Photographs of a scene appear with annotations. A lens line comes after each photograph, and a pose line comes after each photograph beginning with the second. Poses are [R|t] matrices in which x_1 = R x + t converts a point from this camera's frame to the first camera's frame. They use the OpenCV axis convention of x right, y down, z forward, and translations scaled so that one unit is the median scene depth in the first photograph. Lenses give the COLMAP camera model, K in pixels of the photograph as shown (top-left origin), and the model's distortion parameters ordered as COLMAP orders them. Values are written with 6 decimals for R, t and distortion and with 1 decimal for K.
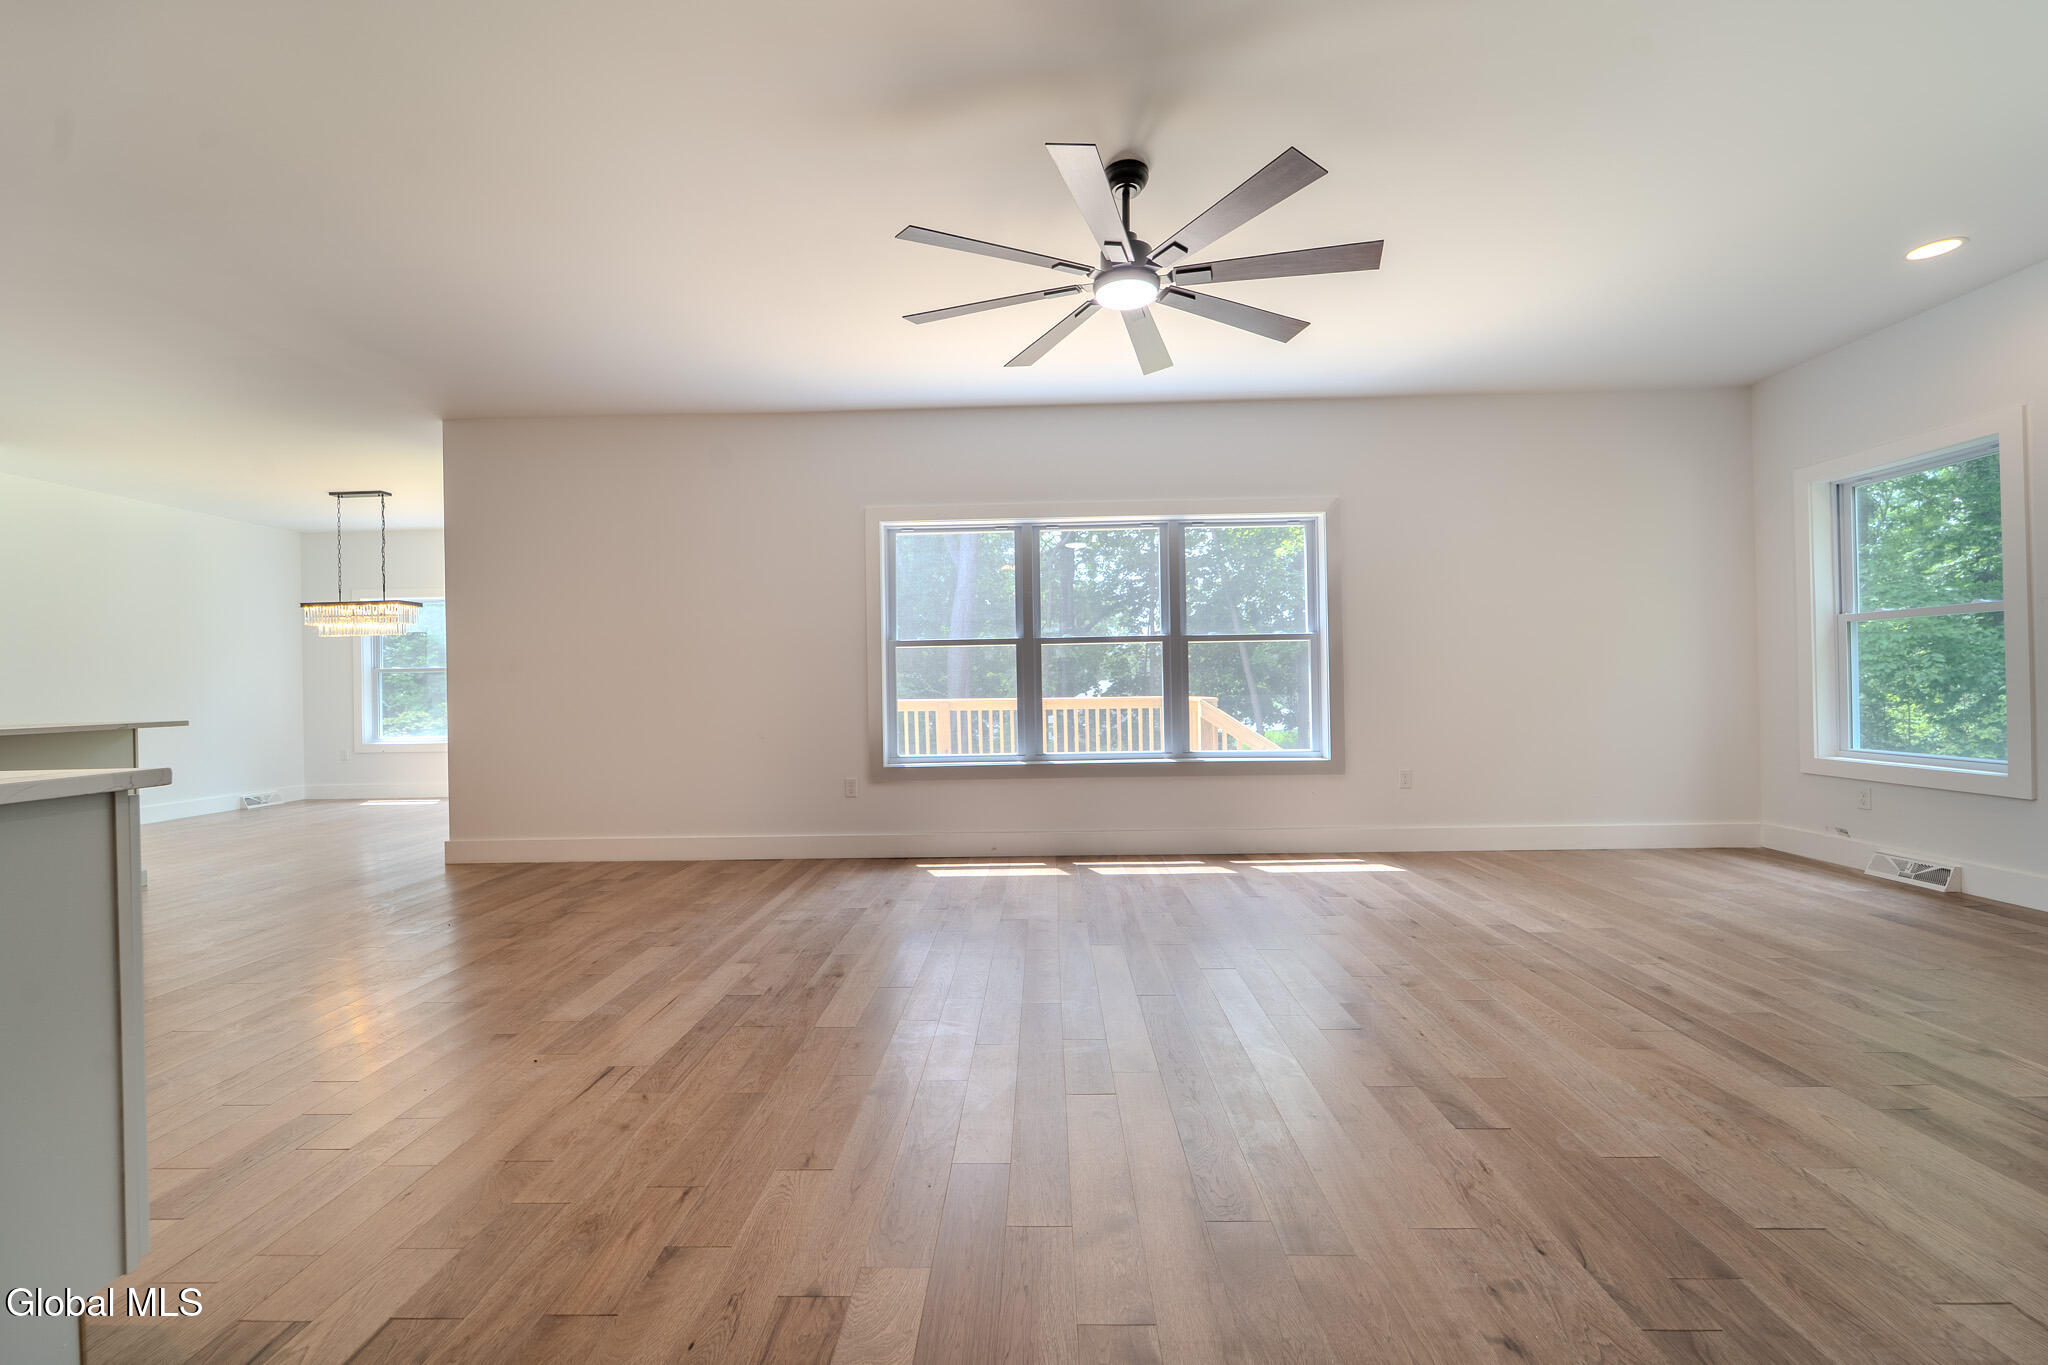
lens RADIAL K [[831.5, 0, 1025.6], [0, 831.5, 675.5], [0, 0, 1]] dist [0.005671, -0.003369]
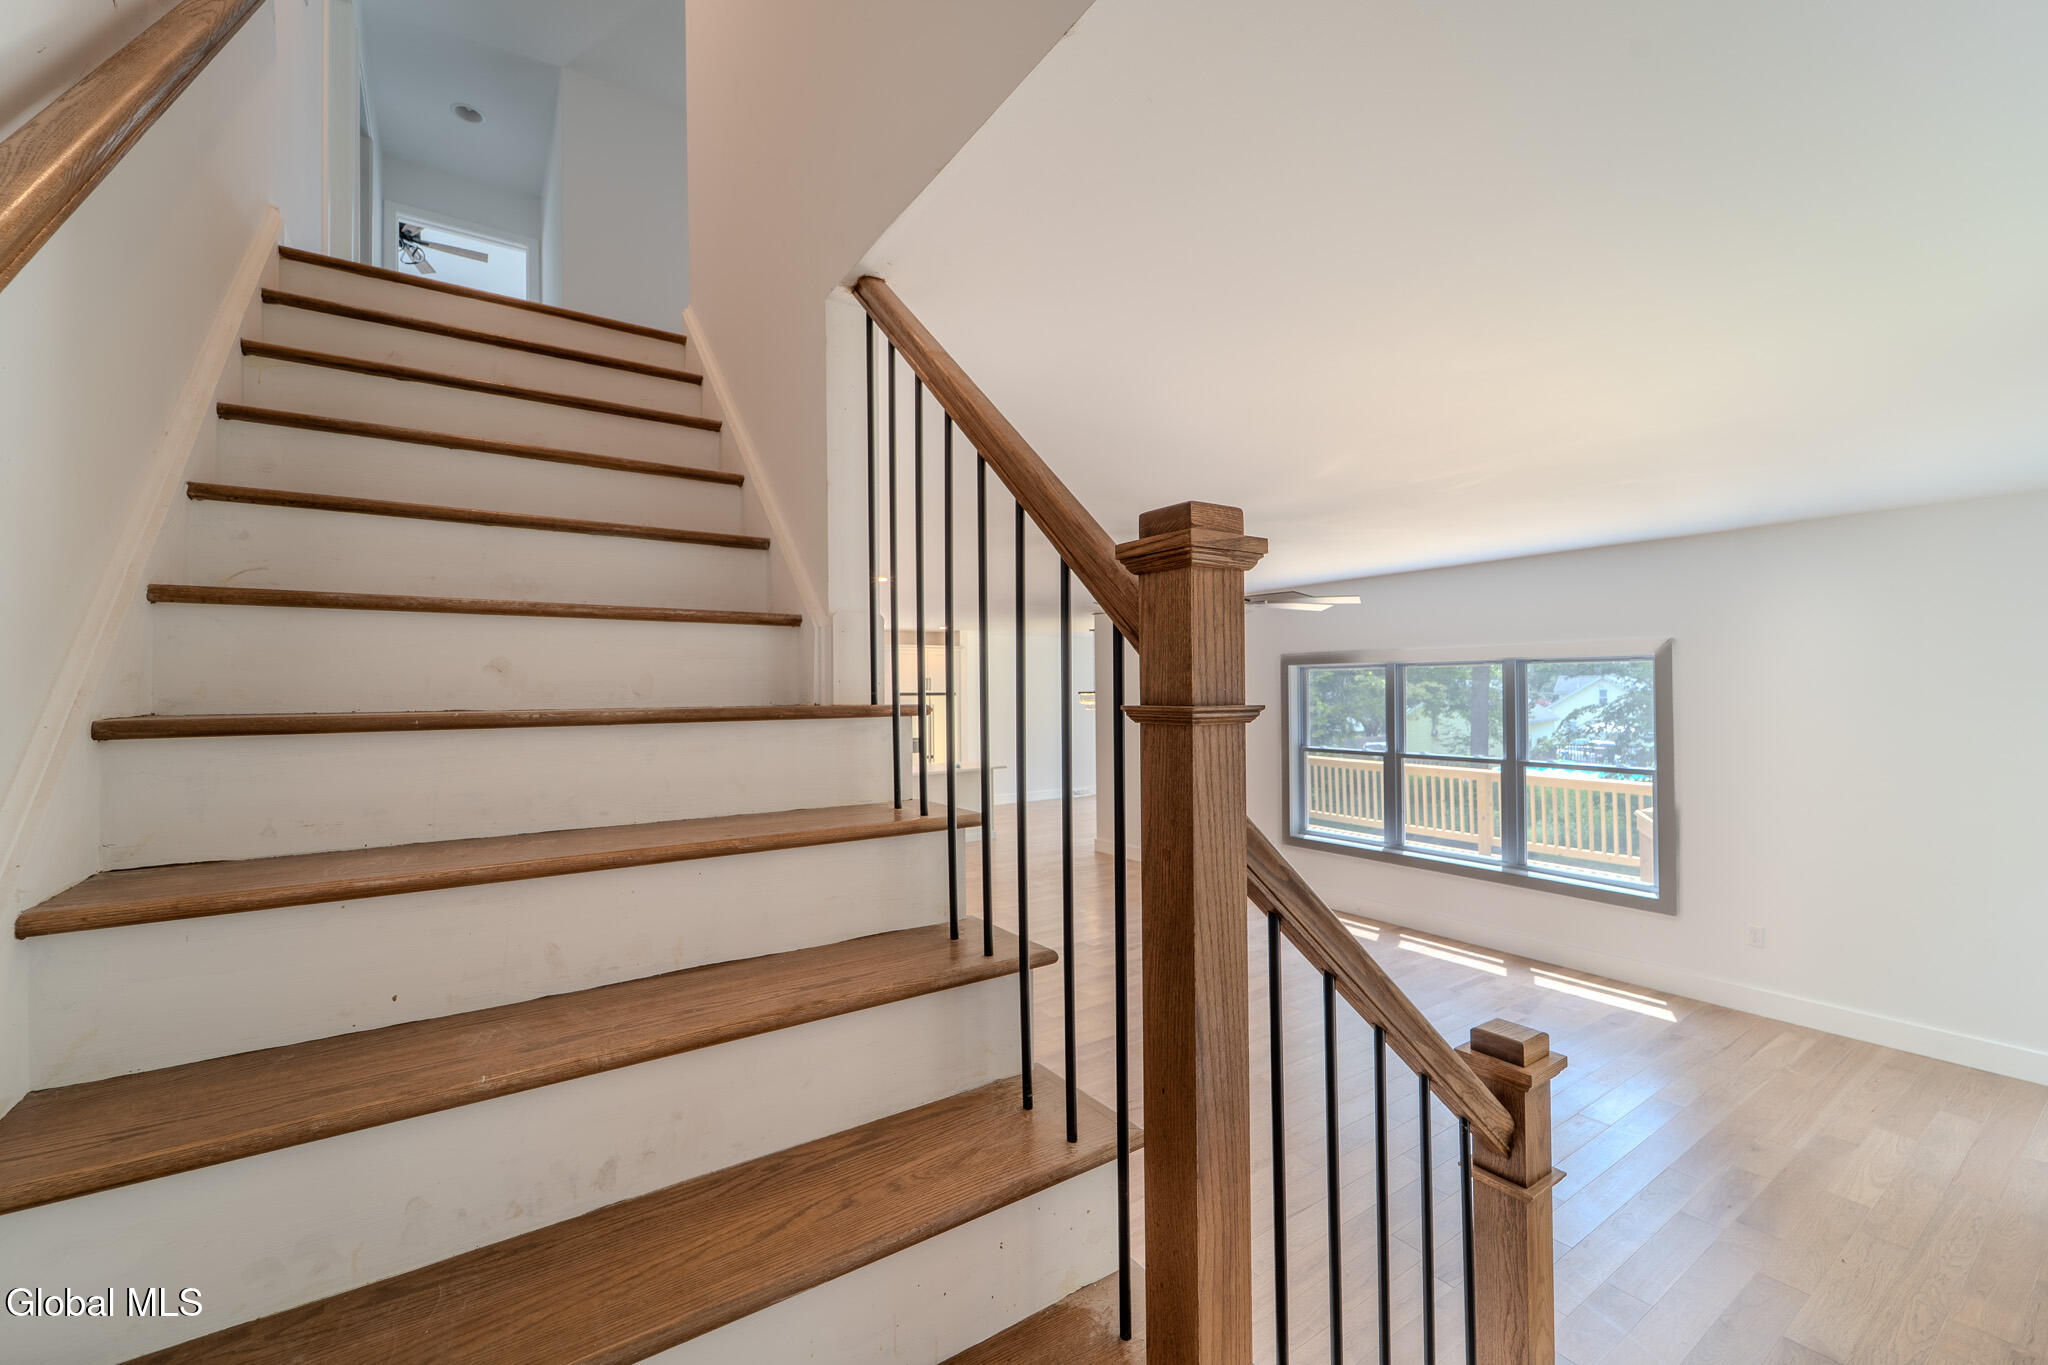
lens RADIAL K [[831.5, 0, 1024.3], [0, 831.5, 685.2], [0, 0, 1]] dist [0.005671, -0.003369]
pose [[0.587394, 0.009445, -0.809246, 0.701171], [0.015071, 0.999631, 0.022606, -0.182734], [0.809160, -0.025475, 0.587035, -0.198505]]
